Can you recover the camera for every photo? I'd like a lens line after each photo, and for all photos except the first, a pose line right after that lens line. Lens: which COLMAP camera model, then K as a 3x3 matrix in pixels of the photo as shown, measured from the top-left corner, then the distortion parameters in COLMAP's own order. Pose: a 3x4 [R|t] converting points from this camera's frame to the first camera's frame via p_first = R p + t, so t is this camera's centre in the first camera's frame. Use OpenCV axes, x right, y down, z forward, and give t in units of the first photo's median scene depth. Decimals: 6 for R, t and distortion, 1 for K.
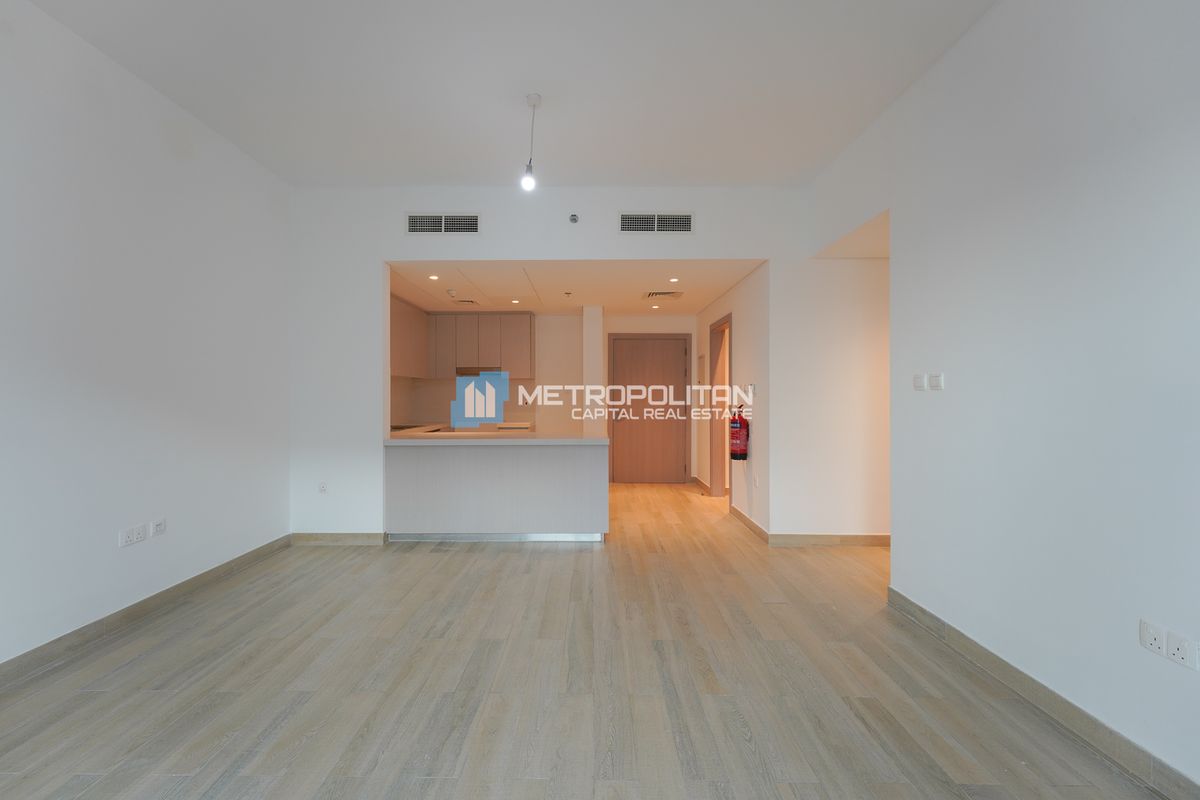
lens RADIAL K [[487.2, 0, 572.4], [0, 487.2, 395.2], [0, 0, 1]] dist [0.017054, -0.003581]
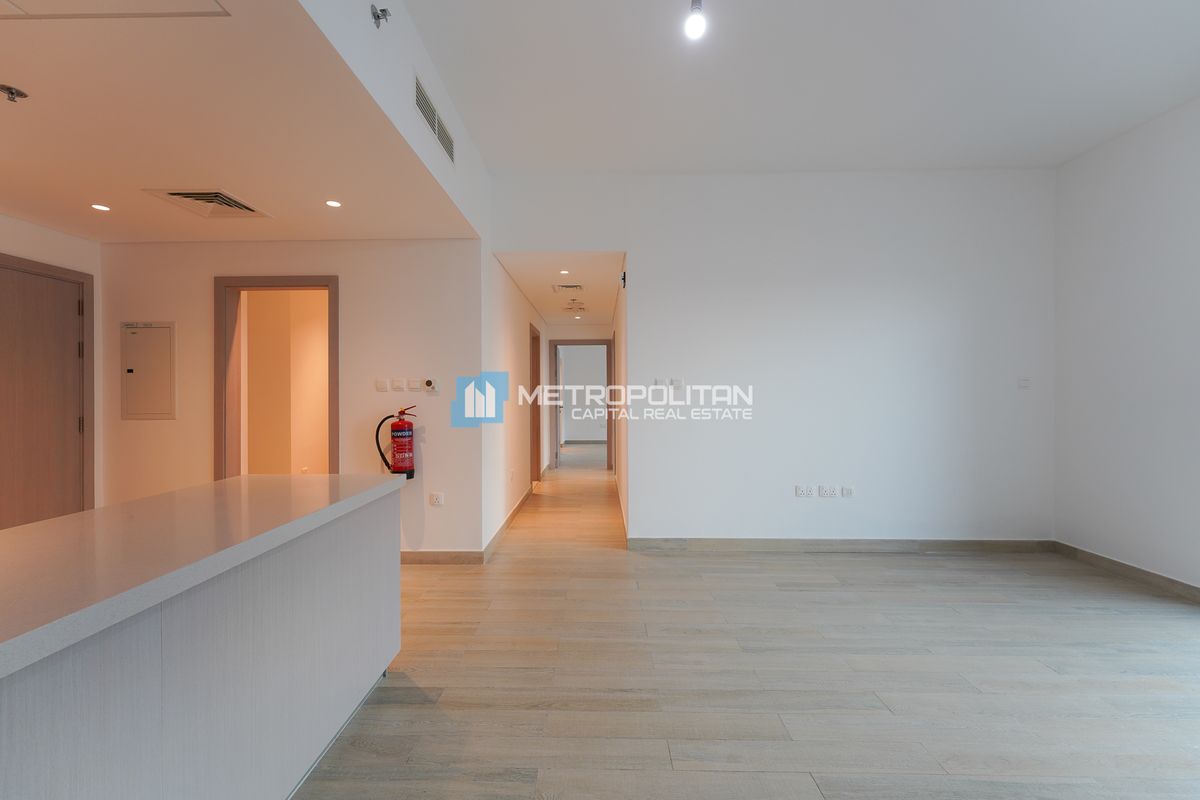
lens RADIAL K [[487.2, 0, 603.7], [0, 487.2, 394.2], [0, 0, 1]] dist [0.017054, -0.003581]
pose [[-0.027779, -0.003098, 0.999609, -0.747348], [0.003279, 0.999990, 0.003190, -0.000844], [-0.999609, 0.003367, -0.027768, 1.251647]]
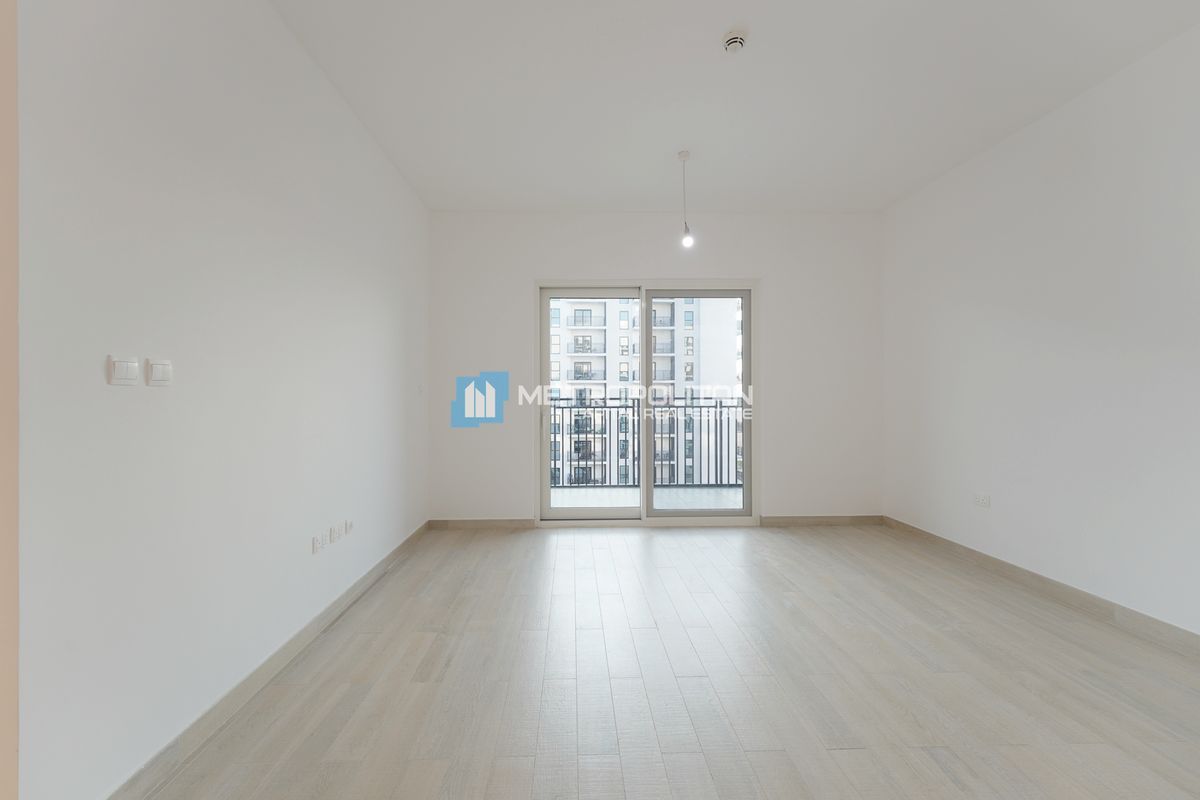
lens RADIAL K [[487.2, 0, 584.7], [0, 487.2, 397.4], [0, 0, 1]] dist [0.017054, -0.003581]
pose [[-0.997766, -0.003496, -0.066709, 0.248365], [-0.003876, 0.999977, 0.005559, 0.002387], [0.066688, 0.005805, -0.997757, 1.619501]]
